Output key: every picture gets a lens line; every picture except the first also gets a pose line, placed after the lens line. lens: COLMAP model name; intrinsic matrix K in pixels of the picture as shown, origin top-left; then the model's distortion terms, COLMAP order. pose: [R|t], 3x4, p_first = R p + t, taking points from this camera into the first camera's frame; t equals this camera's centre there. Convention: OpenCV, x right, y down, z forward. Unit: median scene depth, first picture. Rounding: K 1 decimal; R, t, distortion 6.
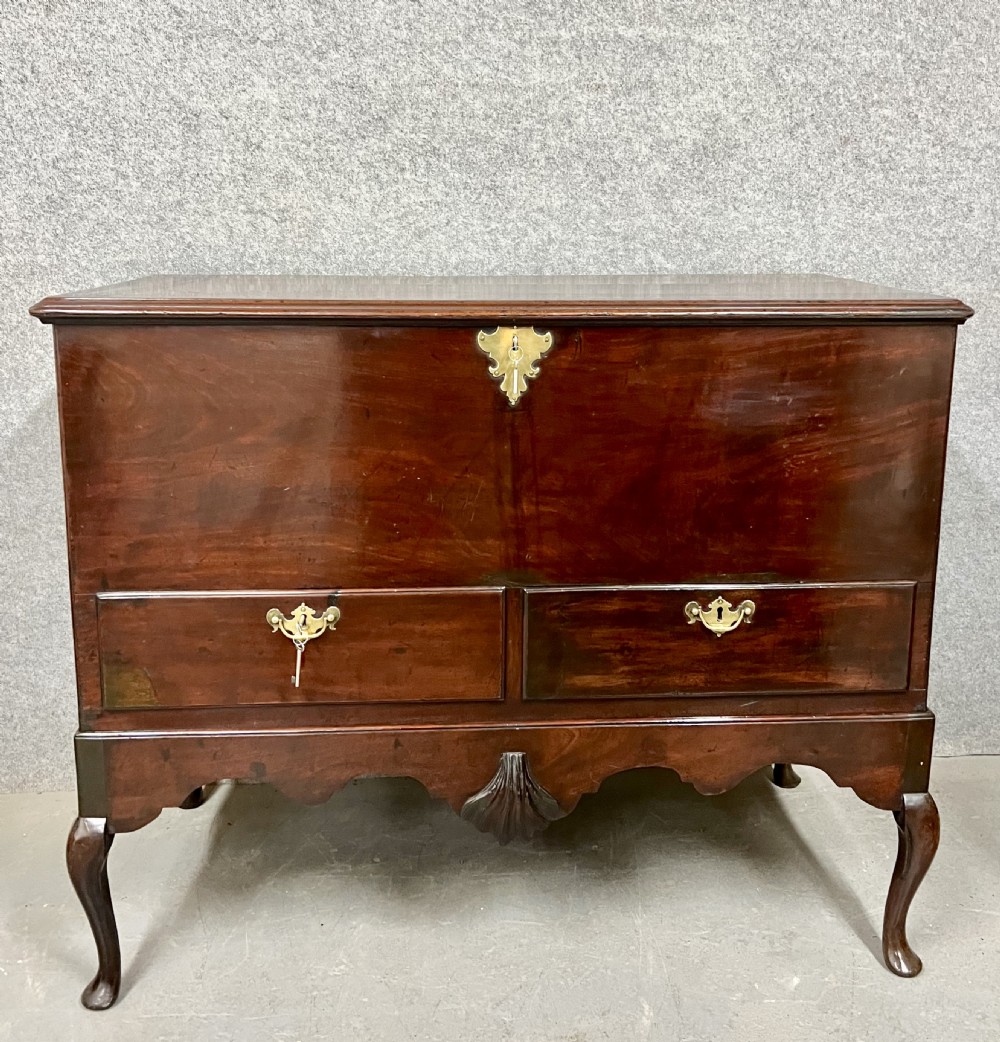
lens RADIAL K [[1137.5, 0, 510.4], [0, 1137.5, 450.9], [0, 0, 1]] dist [0.016151, -0.021750]
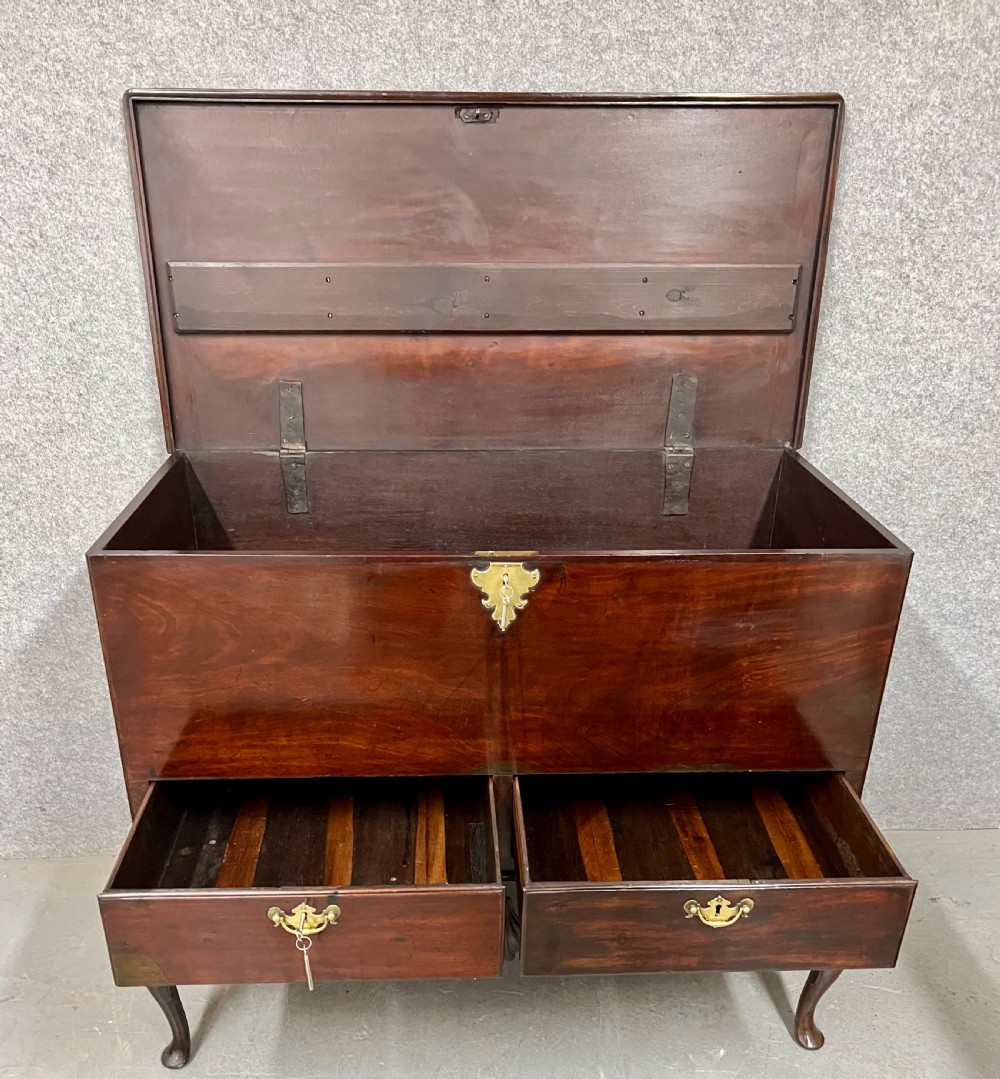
lens RADIAL K [[1016.9, 0, 495.2], [0, 1016.9, 688.4], [0, 0, 1]] dist [0.010842, -0.005862]
pose [[0.999752, 0.016346, -0.015104, 0.007974], [-0.011549, 0.961158, 0.275757, -0.197748], [0.019025, -0.275514, 0.961109, 0.018006]]
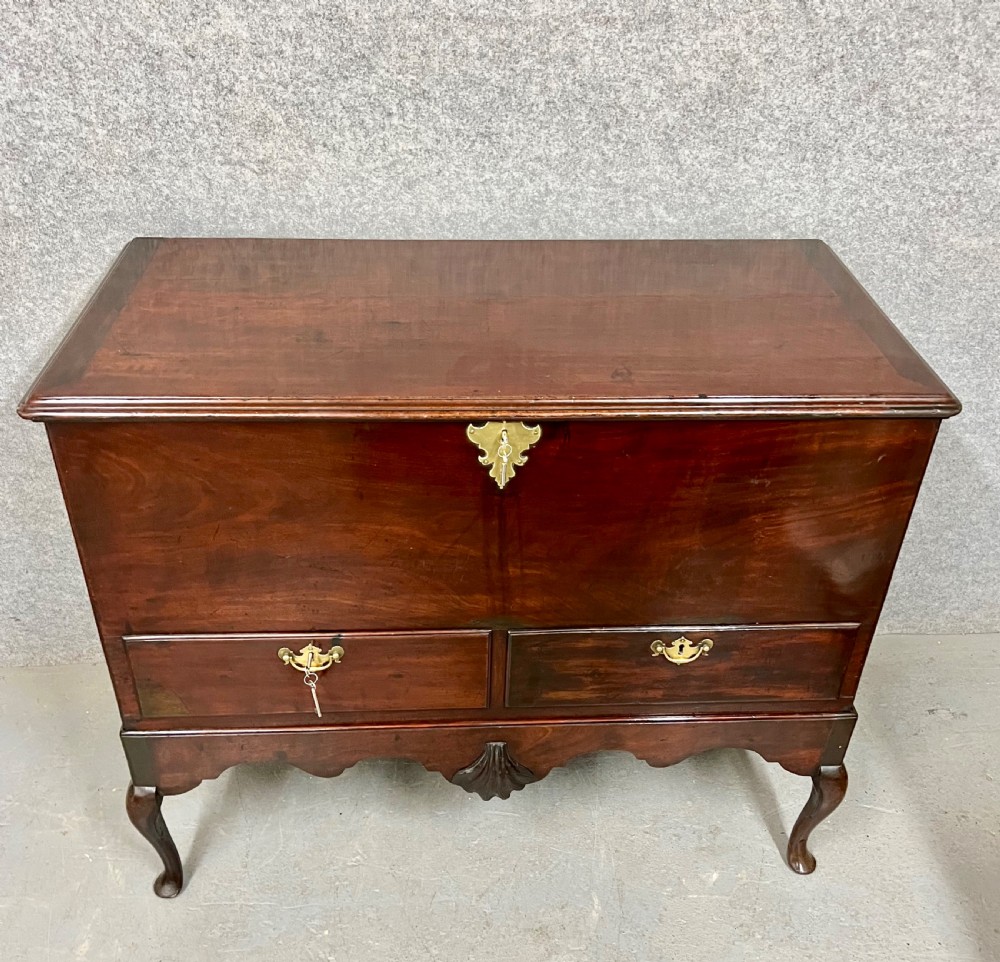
lens RADIAL K [[1032.2, 0, 511.7], [0, 1032.2, 575.9], [0, 0, 1]] dist [0.013874, -0.014752]
pose [[0.999695, 0.021246, 0.012567, 0.001298], [-0.024581, 0.903324, 0.428254, -0.280666], [-0.002254, -0.428433, 0.903571, 0.086490]]
